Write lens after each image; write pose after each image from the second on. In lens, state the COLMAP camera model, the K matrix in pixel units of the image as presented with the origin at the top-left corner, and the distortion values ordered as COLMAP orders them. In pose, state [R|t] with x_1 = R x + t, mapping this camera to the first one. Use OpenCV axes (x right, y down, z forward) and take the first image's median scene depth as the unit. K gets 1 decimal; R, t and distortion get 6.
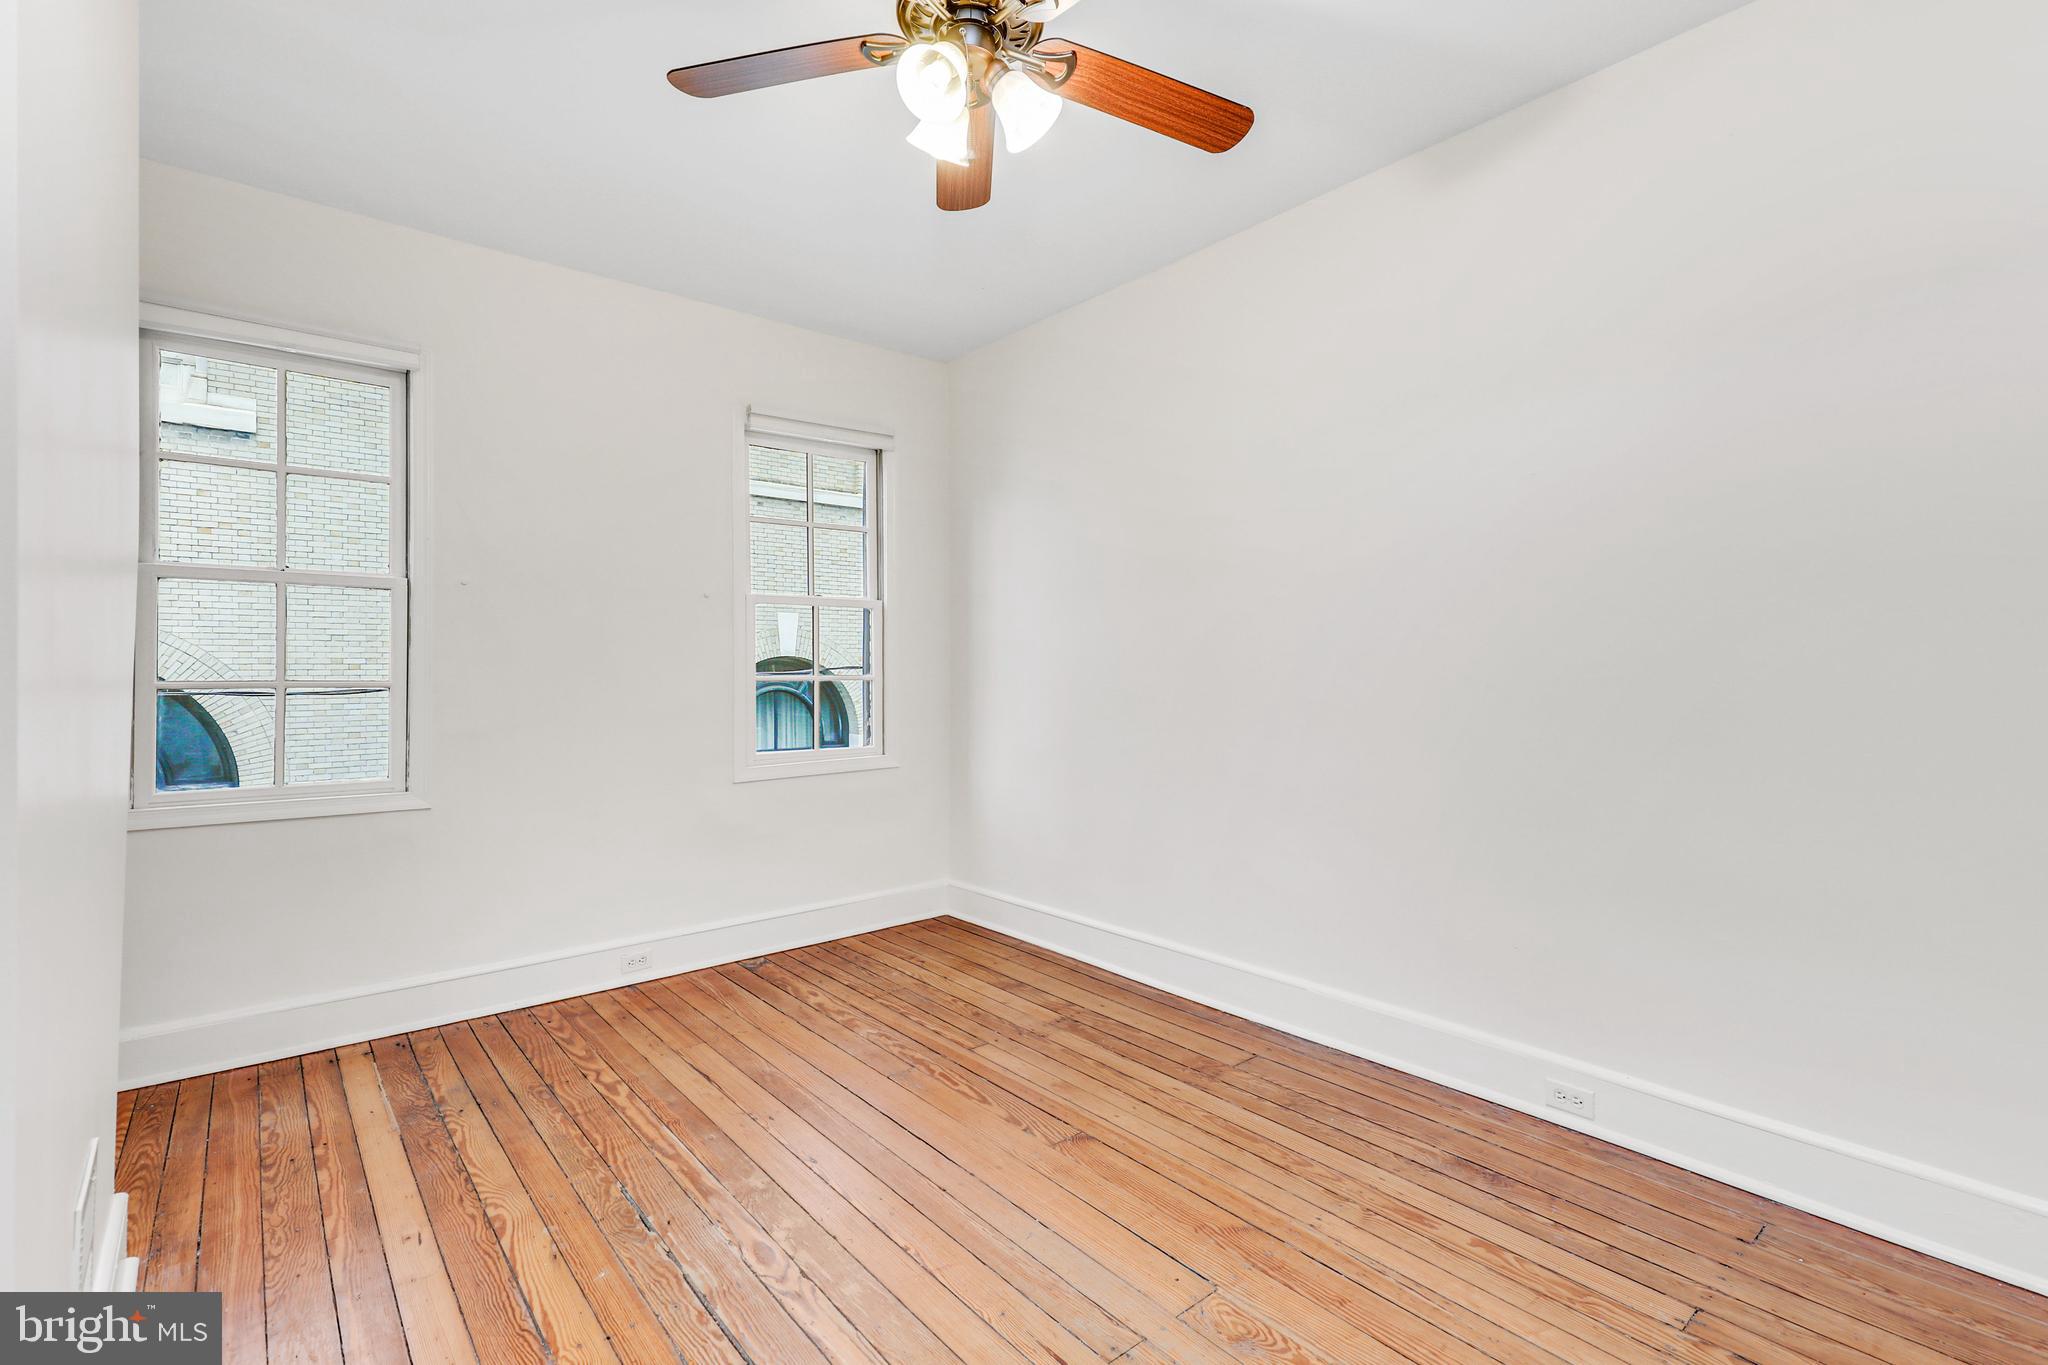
lens RADIAL K [[923.6, 0, 1002.3], [0, 923.6, 670.0], [0, 0, 1]] dist [0.023702, -0.000200]
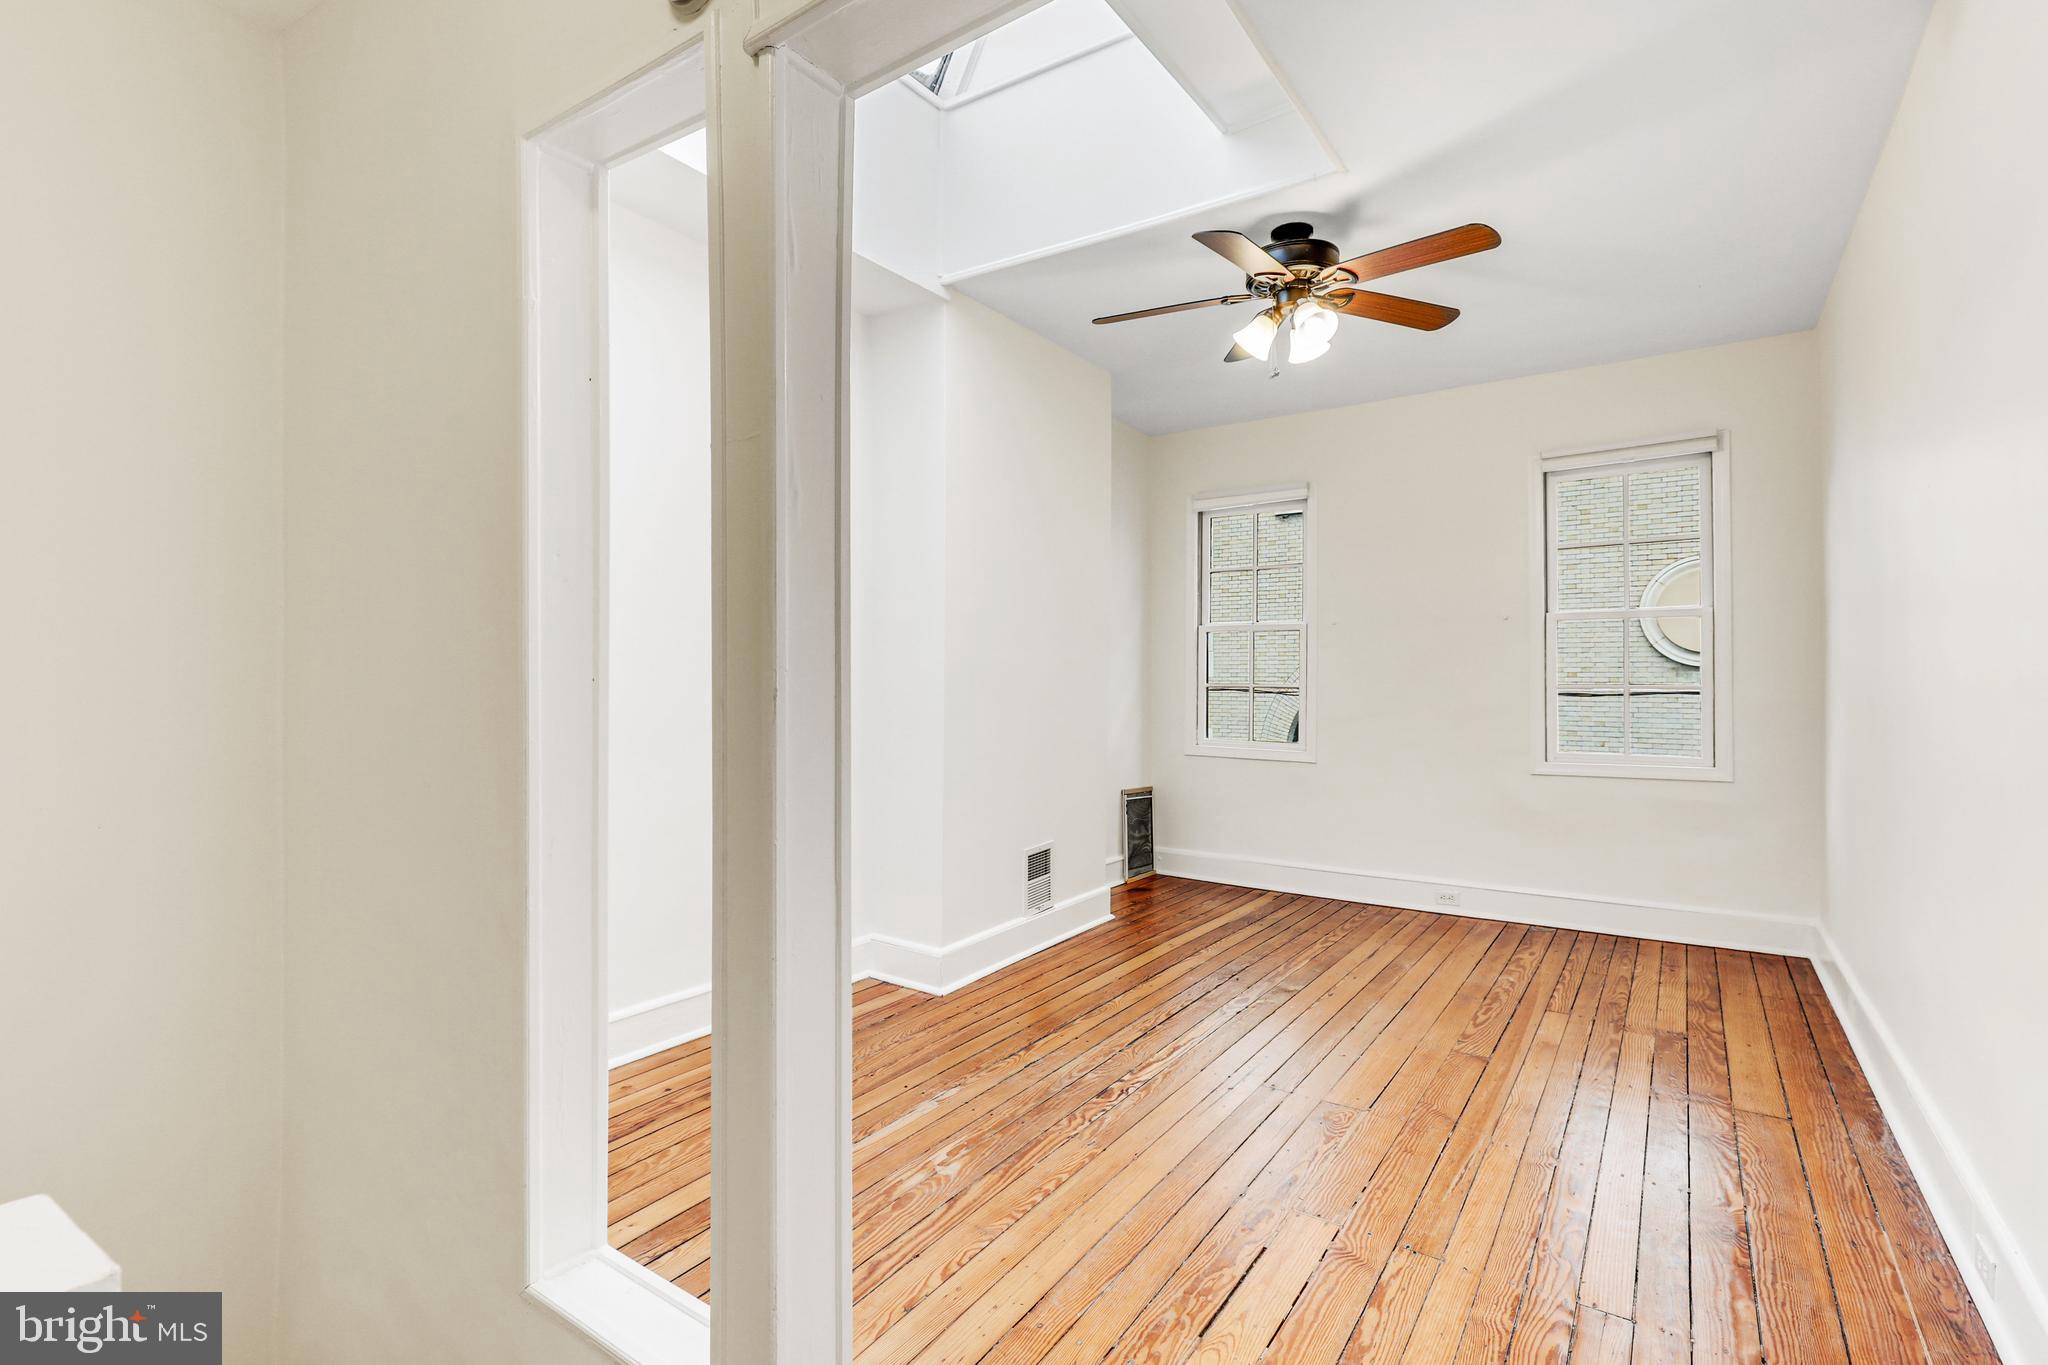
lens RADIAL K [[939.6, 0, 1033.9], [0, 939.6, 677.4], [0, 0, 1]] dist [0.020281, -0.008115]
pose [[0.277944, -0.003885, -0.960589, 0.847227], [0.000784, 0.999992, -0.003818, 0.001921], [0.960597, 0.000308, 0.277945, 0.062610]]
